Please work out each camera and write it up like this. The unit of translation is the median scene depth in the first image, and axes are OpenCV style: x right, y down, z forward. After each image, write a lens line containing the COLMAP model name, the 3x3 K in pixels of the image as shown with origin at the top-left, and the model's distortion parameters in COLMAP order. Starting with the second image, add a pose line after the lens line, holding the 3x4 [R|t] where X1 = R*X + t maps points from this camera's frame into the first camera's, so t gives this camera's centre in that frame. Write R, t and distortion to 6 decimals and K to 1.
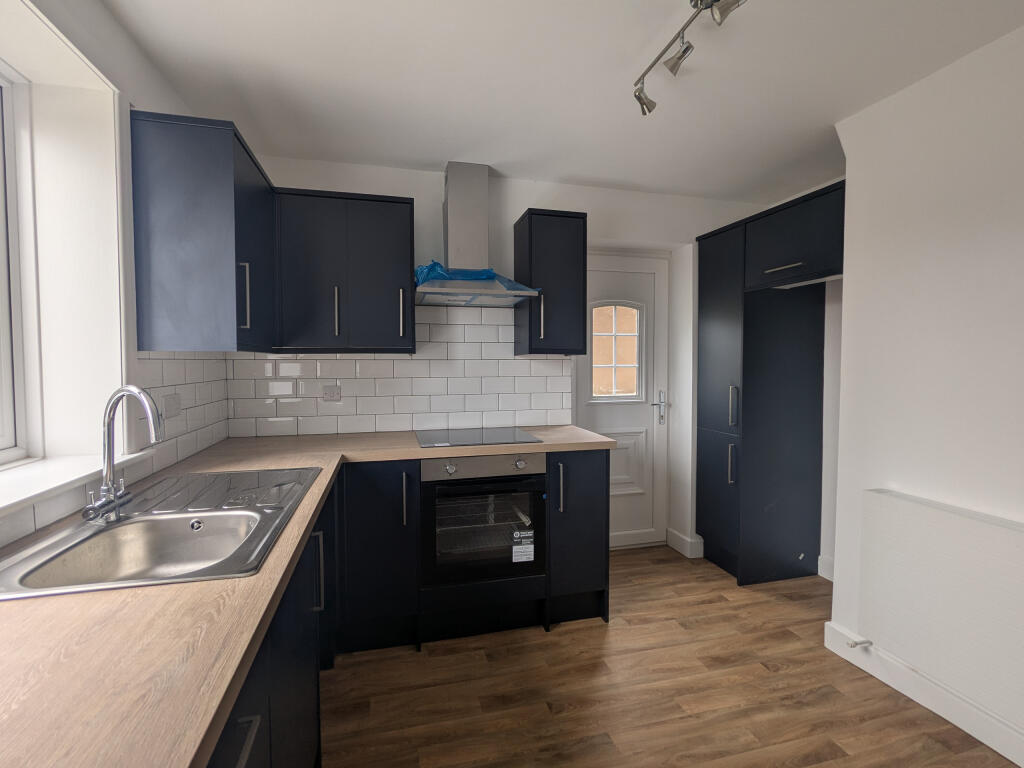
lens RADIAL K [[483.3, 0, 510.8], [0, 483.3, 381.2], [0, 0, 1]] dist [-0.001702, 0.000245]
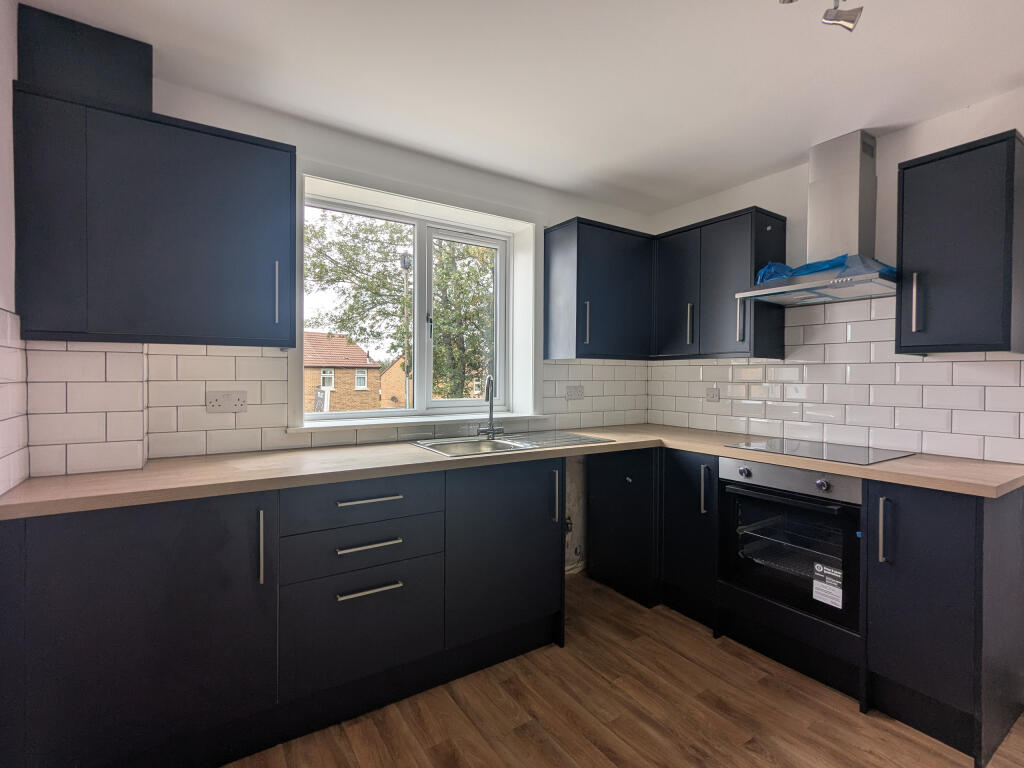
lens RADIAL K [[483.3, 0, 510.8], [0, 483.3, 381.2], [0, 0, 1]] dist [-0.001702, 0.000245]
pose [[0.324035, 0.015653, -0.945916, 0.654594], [-0.046399, 0.998923, 0.000636, 0.016777], [0.944907, 0.043684, 0.324412, 0.210807]]
